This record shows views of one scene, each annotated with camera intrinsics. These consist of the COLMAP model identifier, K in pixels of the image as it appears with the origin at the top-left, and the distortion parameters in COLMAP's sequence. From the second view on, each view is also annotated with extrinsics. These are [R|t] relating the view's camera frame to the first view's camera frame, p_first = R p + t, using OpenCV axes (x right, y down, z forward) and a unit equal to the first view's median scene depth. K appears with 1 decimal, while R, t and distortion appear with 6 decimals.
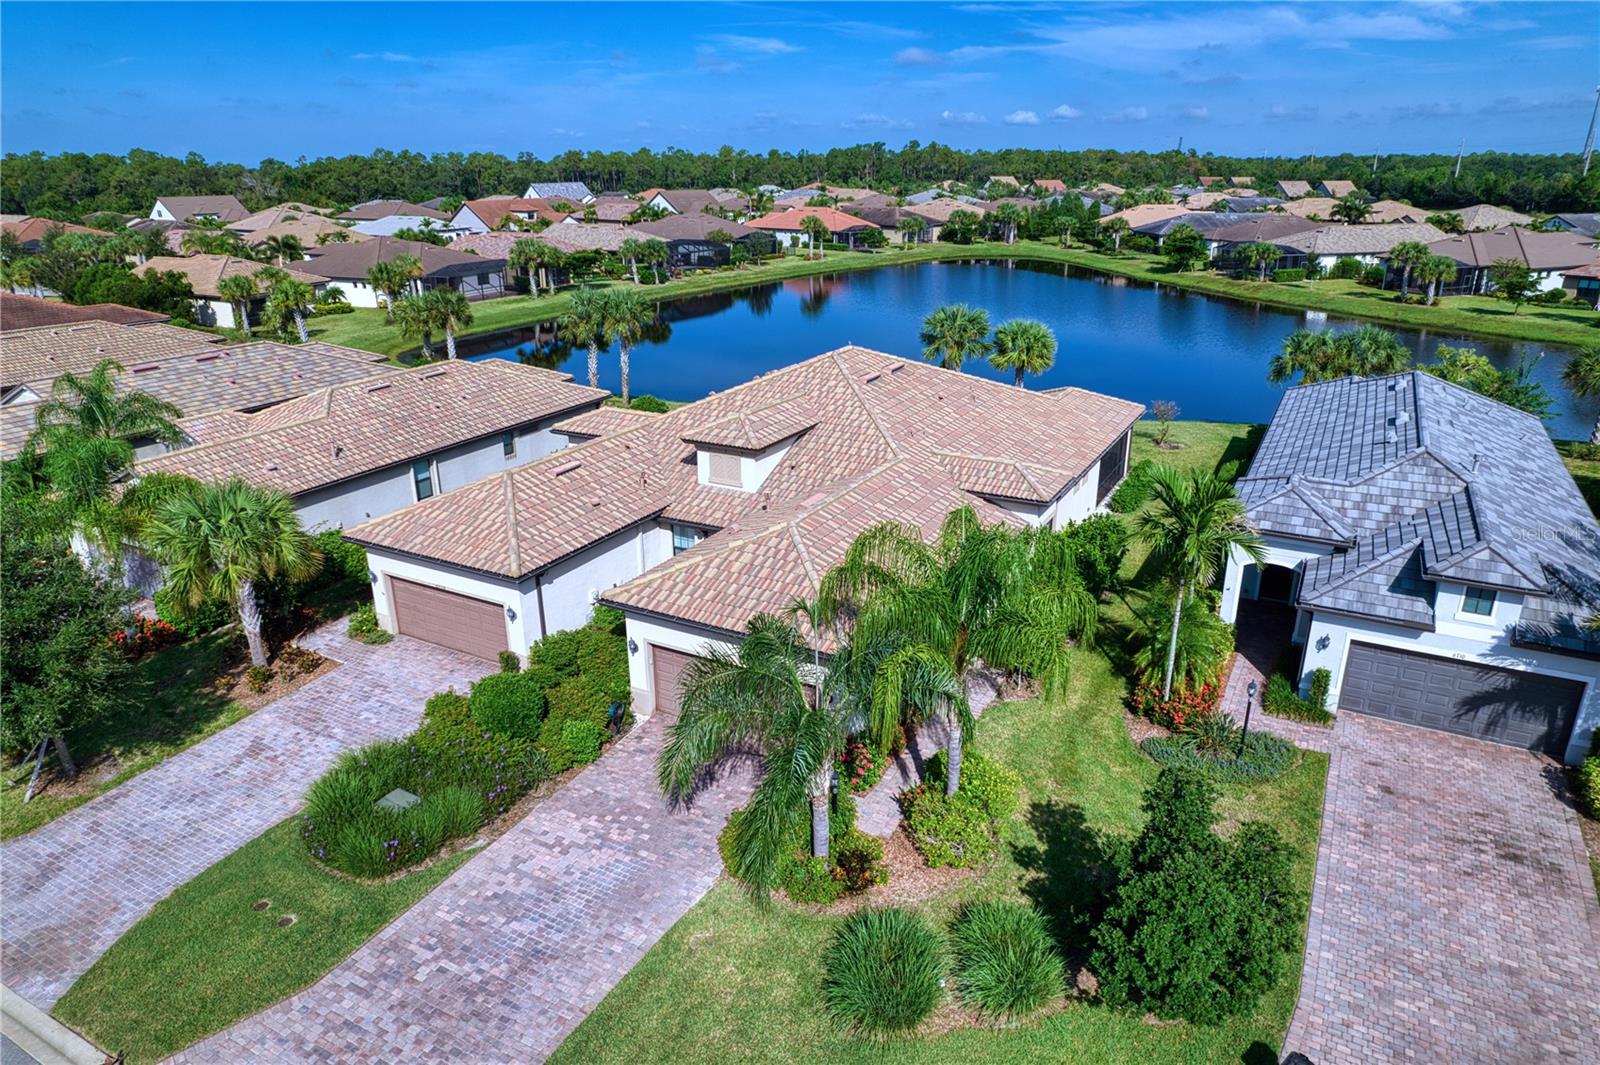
lens RADIAL K [[1019.9, 0, 800.0], [0, 1019.9, 532.5], [0, 0, 1]] dist [-0.071672, 0.072263]
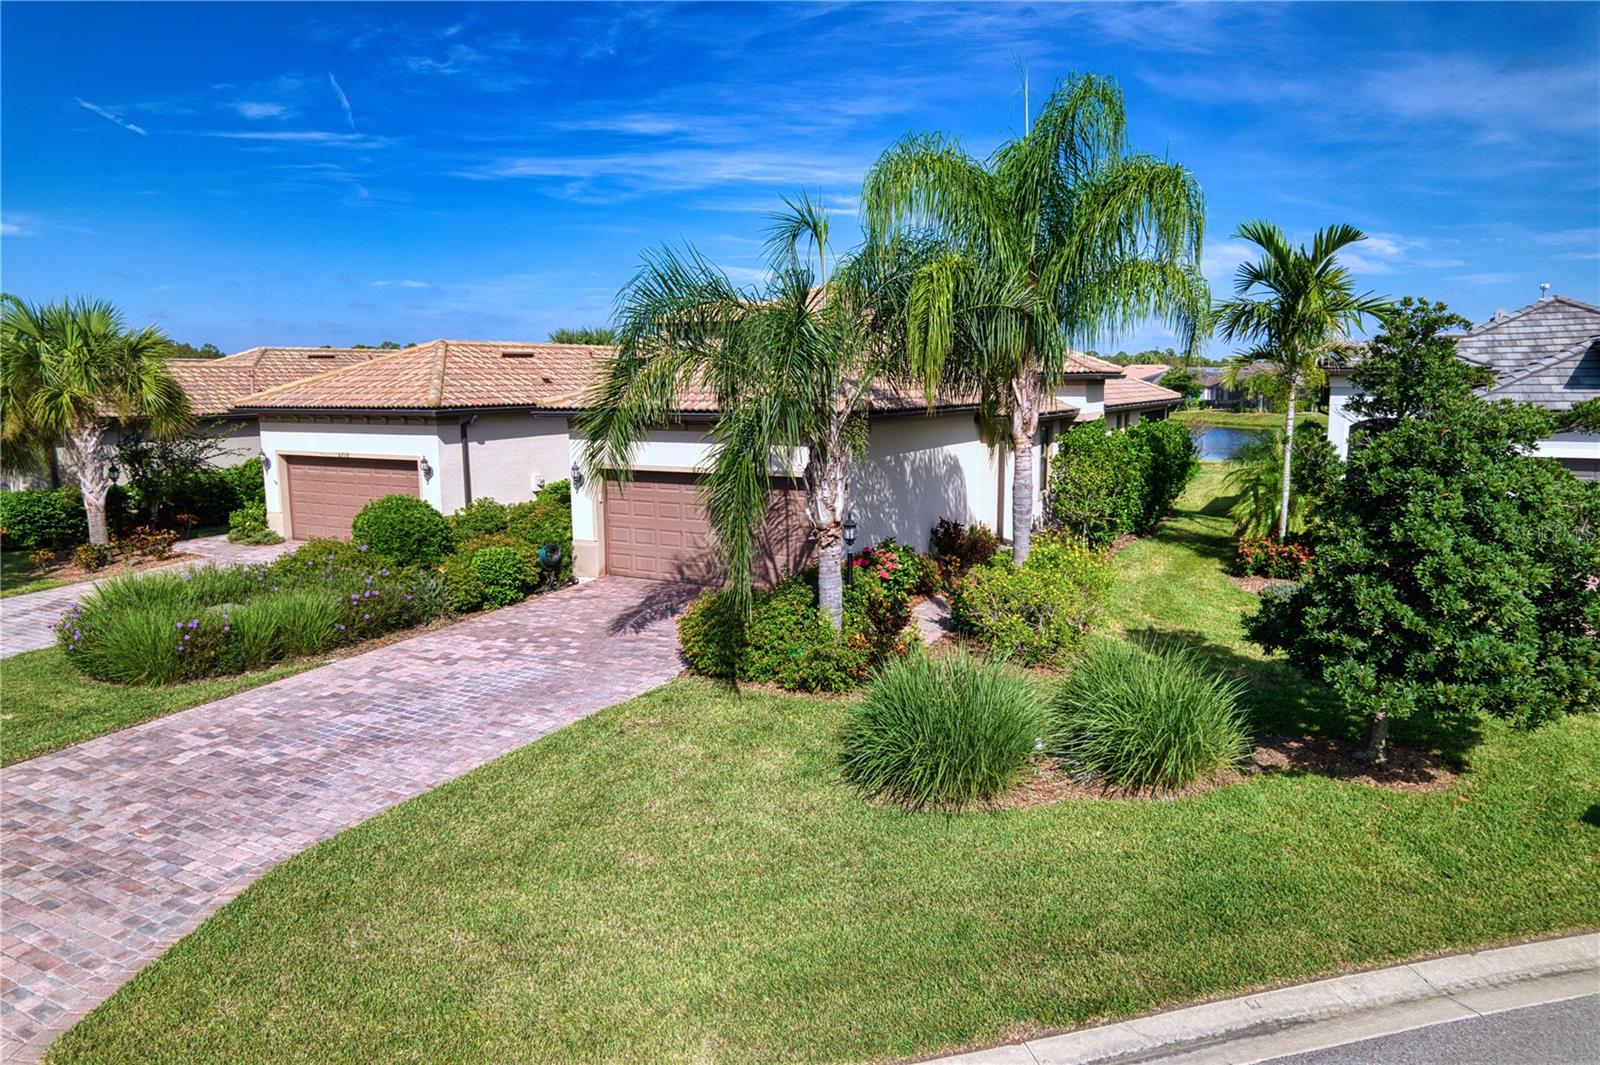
lens RADIAL K [[1019.9, 0, 800.0], [0, 1019.9, 532.5], [0, 0, 1]] dist [-0.071672, 0.072263]
pose [[0.999984, -0.001628, 0.005453, -0.002564], [0.002677, 0.980150, -0.198240, 0.363992], [-0.005022, 0.198252, 0.980138, 0.316209]]
